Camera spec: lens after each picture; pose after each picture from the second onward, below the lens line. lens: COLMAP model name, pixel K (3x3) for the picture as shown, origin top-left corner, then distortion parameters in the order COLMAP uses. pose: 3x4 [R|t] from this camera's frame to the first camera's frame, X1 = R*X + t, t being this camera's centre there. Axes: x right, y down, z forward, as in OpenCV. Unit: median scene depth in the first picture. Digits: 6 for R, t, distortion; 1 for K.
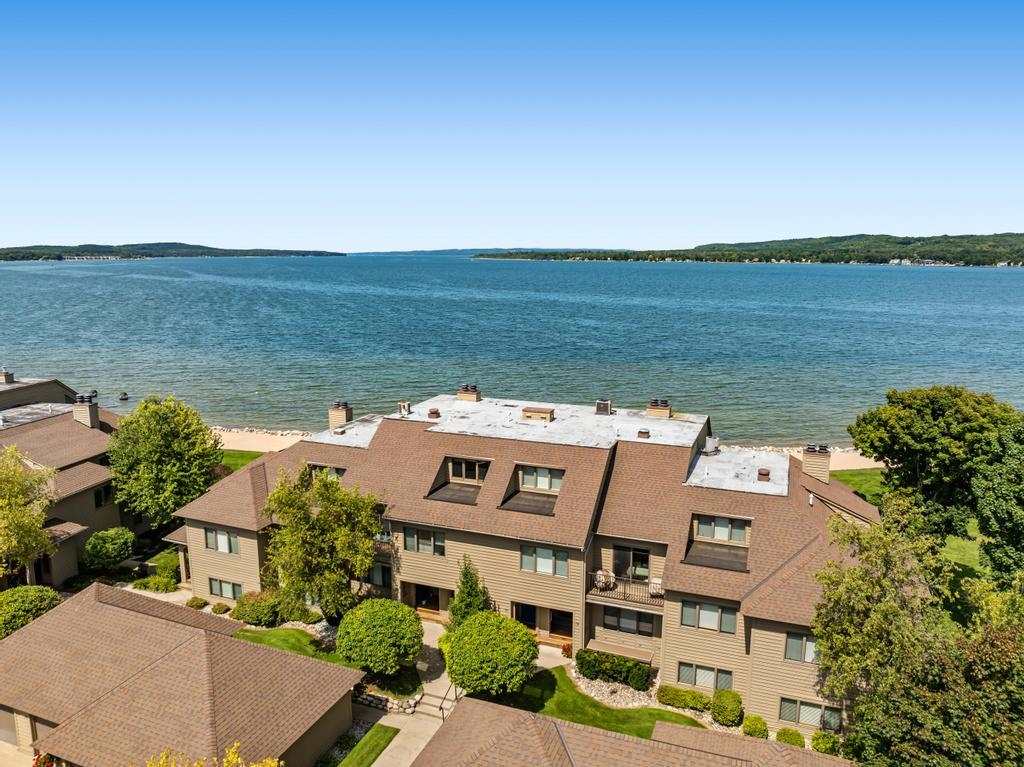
lens RADIAL K [[721.3, 0, 516.6], [0, 721.3, 384.4], [0, 0, 1]] dist [0.005614, -0.008170]
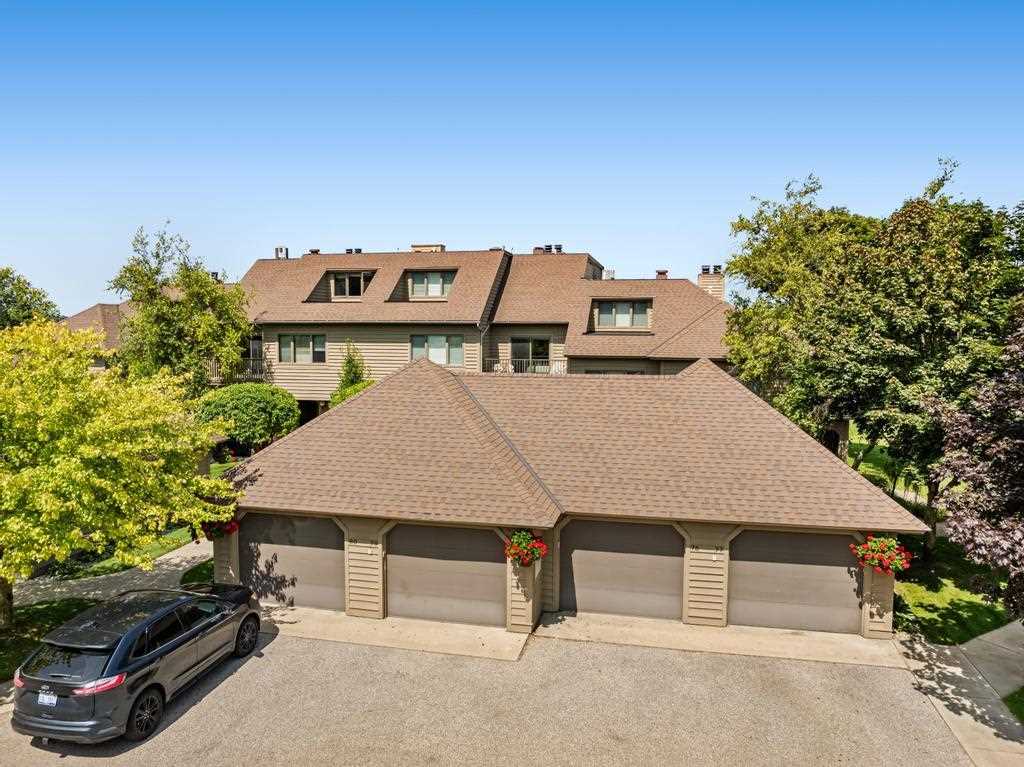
lens RADIAL K [[721.3, 0, 509.0], [0, 721.3, 382.0], [0, 0, 1]] dist [0.005614, -0.008170]
pose [[0.989424, -0.006120, 0.144925, -0.003564], [0.023906, 0.992327, -0.121306, 0.360583], [-0.143071, 0.123487, 0.981978, 0.085004]]
